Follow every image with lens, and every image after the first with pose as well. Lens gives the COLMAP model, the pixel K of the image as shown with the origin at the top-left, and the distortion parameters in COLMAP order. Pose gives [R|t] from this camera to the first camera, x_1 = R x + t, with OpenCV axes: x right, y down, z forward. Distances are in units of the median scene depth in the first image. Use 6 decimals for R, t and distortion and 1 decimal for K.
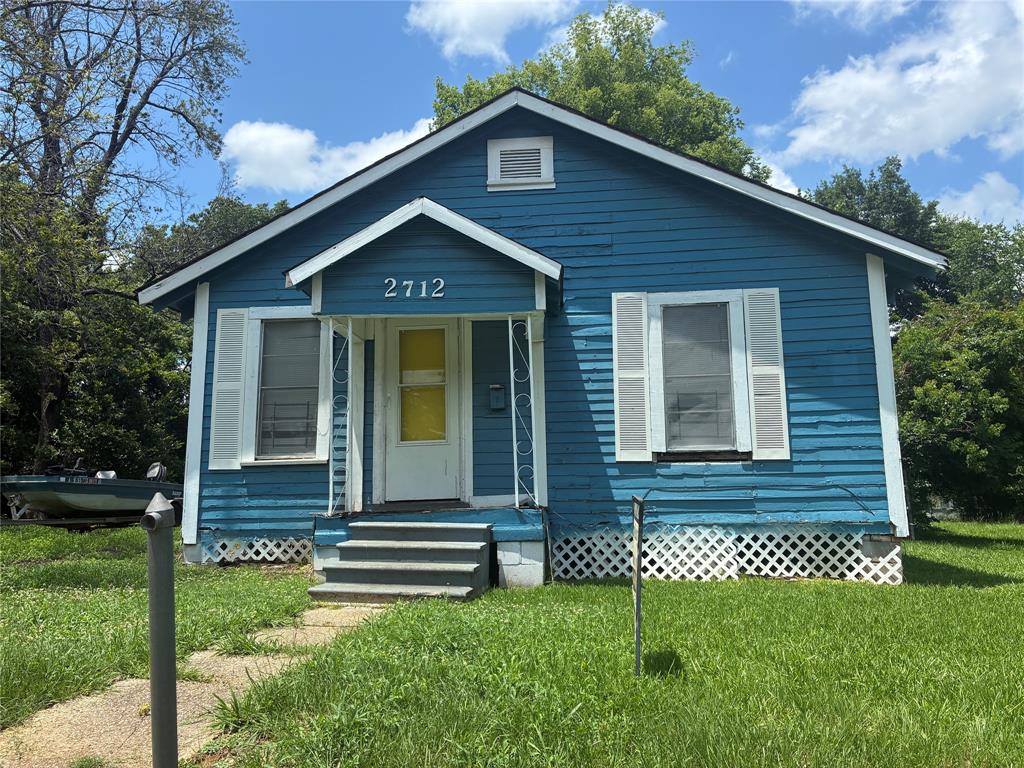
lens RADIAL K [[778.7, 0, 512.0], [0, 778.7, 384.0], [0, 0, 1]] dist [0.035264, -0.002106]
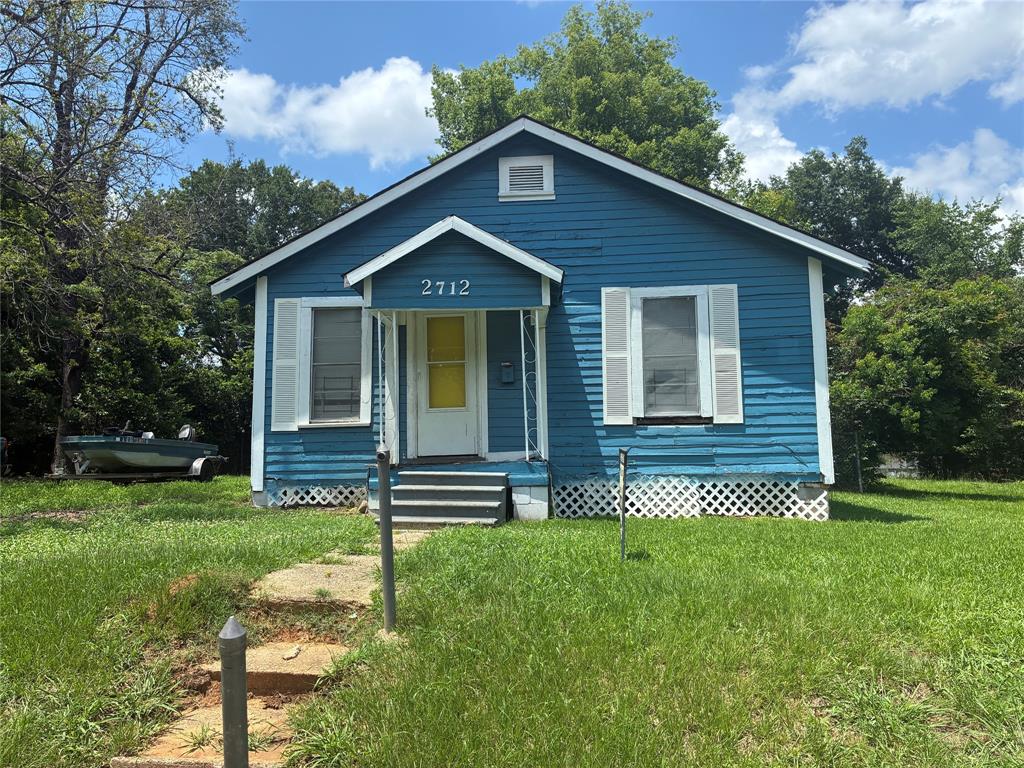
lens RADIAL K [[770.3, 0, 505.0], [0, 770.3, 383.1], [0, 0, 1]] dist [0.103185, -0.175262]
pose [[0.999900, 0.001269, 0.014093, -0.040841], [-0.001935, 0.998877, 0.047329, -0.024465], [-0.014017, -0.047352, 0.998780, -0.221933]]
